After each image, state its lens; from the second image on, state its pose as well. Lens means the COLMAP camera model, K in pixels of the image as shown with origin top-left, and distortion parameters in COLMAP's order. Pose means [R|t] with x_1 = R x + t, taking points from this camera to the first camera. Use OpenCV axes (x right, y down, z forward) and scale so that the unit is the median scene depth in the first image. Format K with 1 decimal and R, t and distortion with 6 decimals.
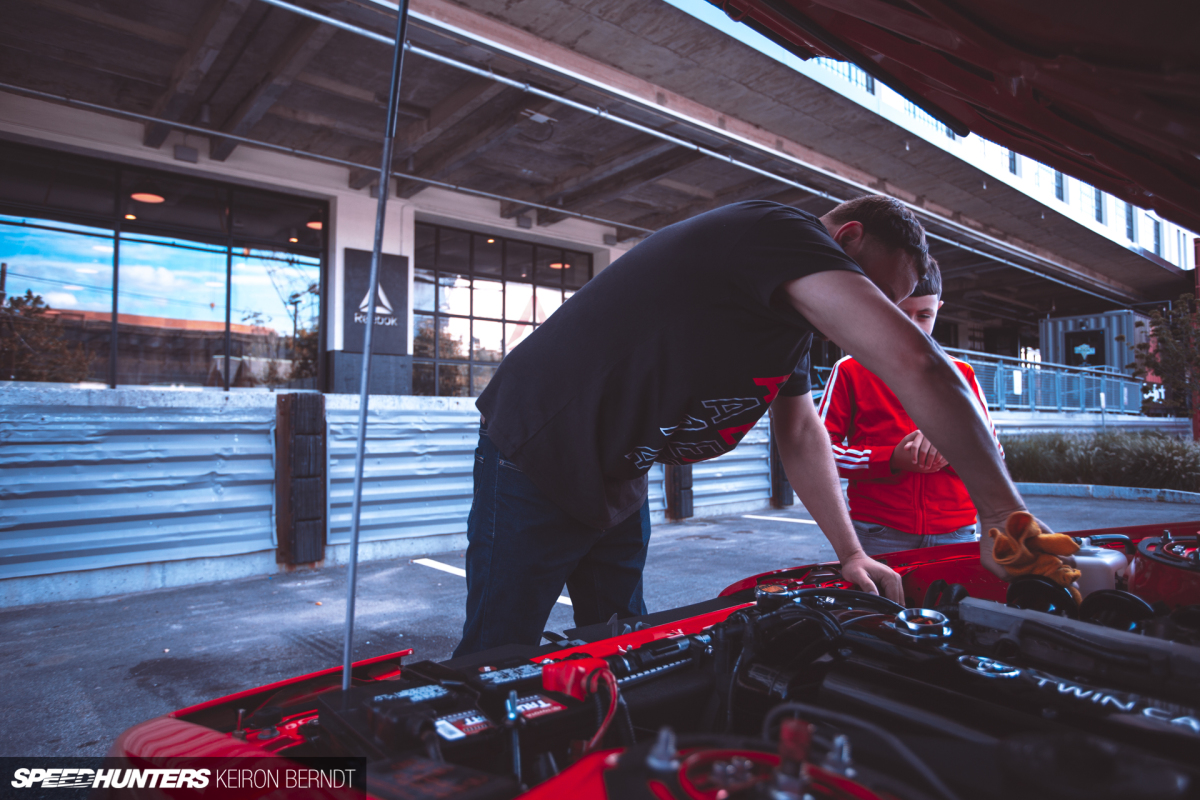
lens RADIAL K [[817.8, 0, 600.0], [0, 817.8, 400.0], [0, 0, 1]] dist [-0.001208, 0.002422]
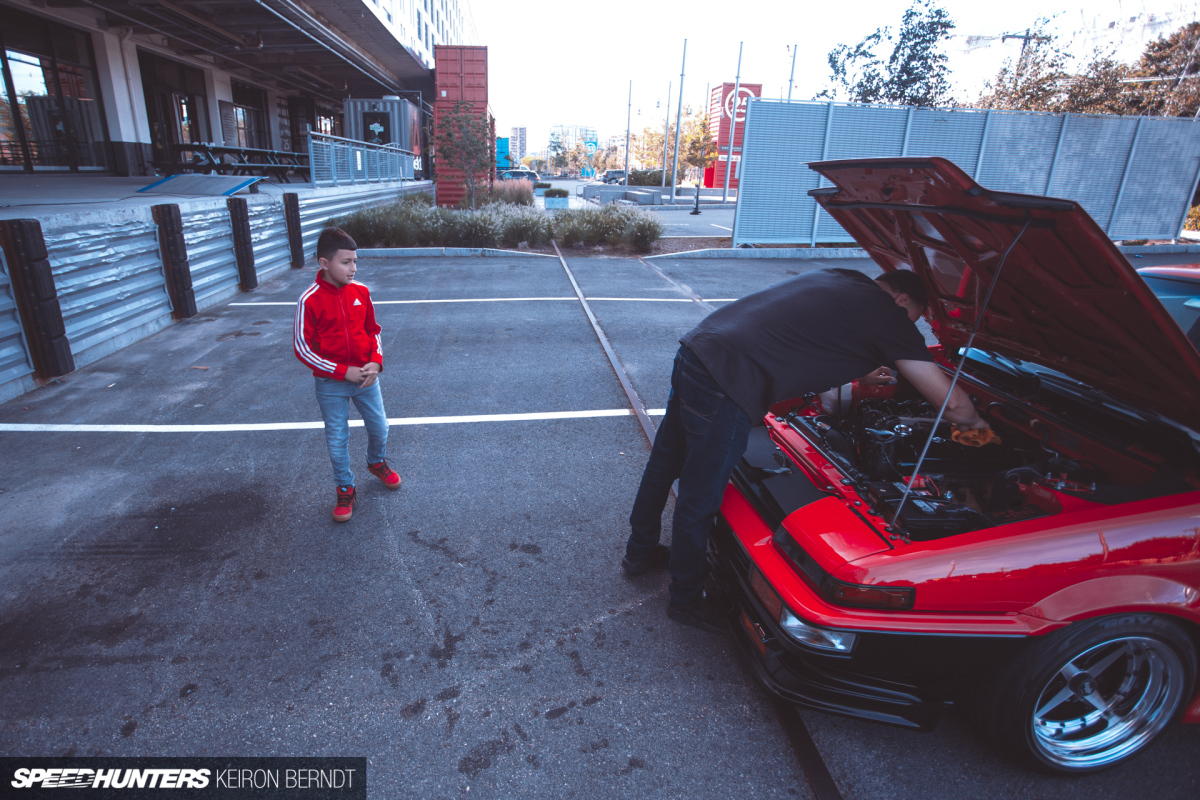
lens RADIAL K [[666.8, 0, 600.0], [0, 666.8, 400.0], [0, 0, 1]] dist [-0.027552, 0.000980]
pose [[0.594690, -0.238834, 0.767660, -0.108247], [-0.057187, 0.939869, 0.336712, -0.029317], [-0.801919, -0.244140, 0.545273, 0.036203]]
